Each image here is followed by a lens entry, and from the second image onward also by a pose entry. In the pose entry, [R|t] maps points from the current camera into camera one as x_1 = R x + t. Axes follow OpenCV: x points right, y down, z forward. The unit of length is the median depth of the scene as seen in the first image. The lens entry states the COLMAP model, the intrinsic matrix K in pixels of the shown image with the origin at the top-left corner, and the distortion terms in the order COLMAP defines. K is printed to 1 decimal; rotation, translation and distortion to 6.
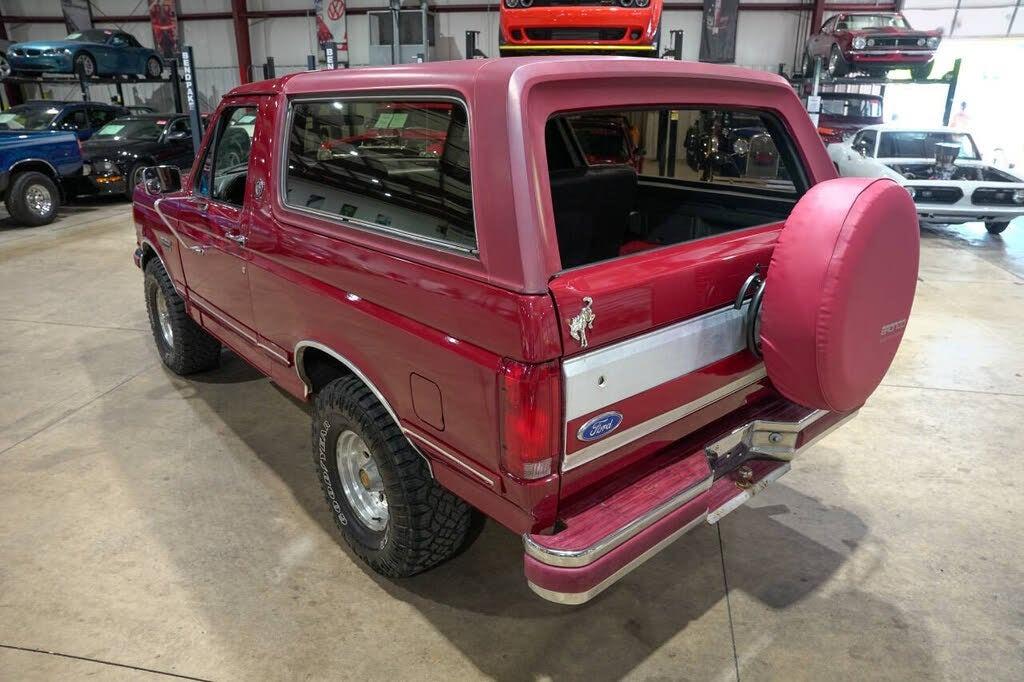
lens RADIAL K [[701.7, 0, 514.3], [0, 701.7, 339.0], [0, 0, 1]] dist [-0.146724, 0.114753]
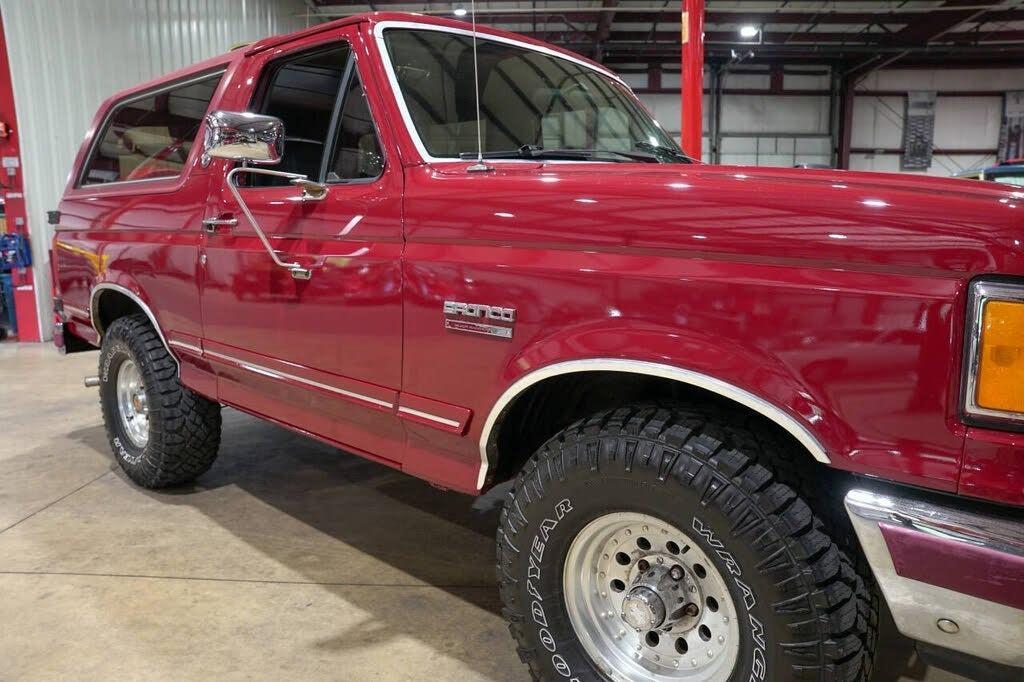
lens RADIAL K [[705.3, 0, 515.2], [0, 705.3, 340.6], [0, 0, 1]] dist [-0.145909, 0.117019]
pose [[-0.988920, 0.017065, -0.147463, -0.127586], [-0.056187, 0.876434, 0.478233, -0.493113], [0.137403, 0.481220, -0.865764, 1.908556]]
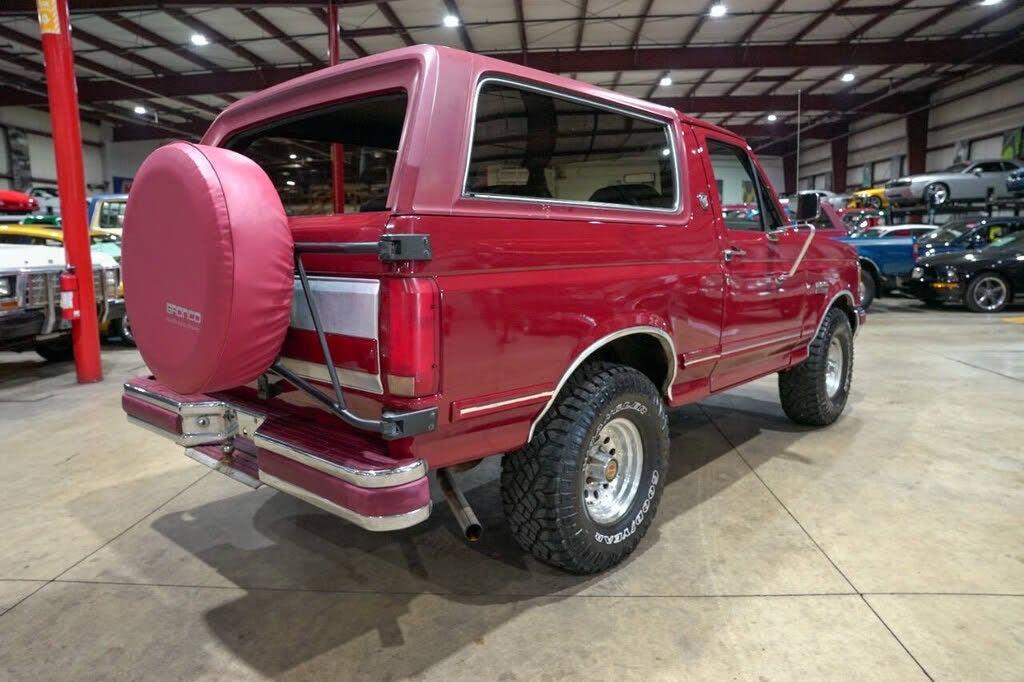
lens RADIAL K [[702.6, 0, 514.6], [0, 702.6, 338.9], [0, 0, 1]] dist [-0.148010, 0.116806]
pose [[0.131004, 0.135050, -0.982140, 0.956515], [-0.327104, 0.941087, 0.085774, -0.127673], [0.935864, 0.310026, 0.167462, 0.825767]]
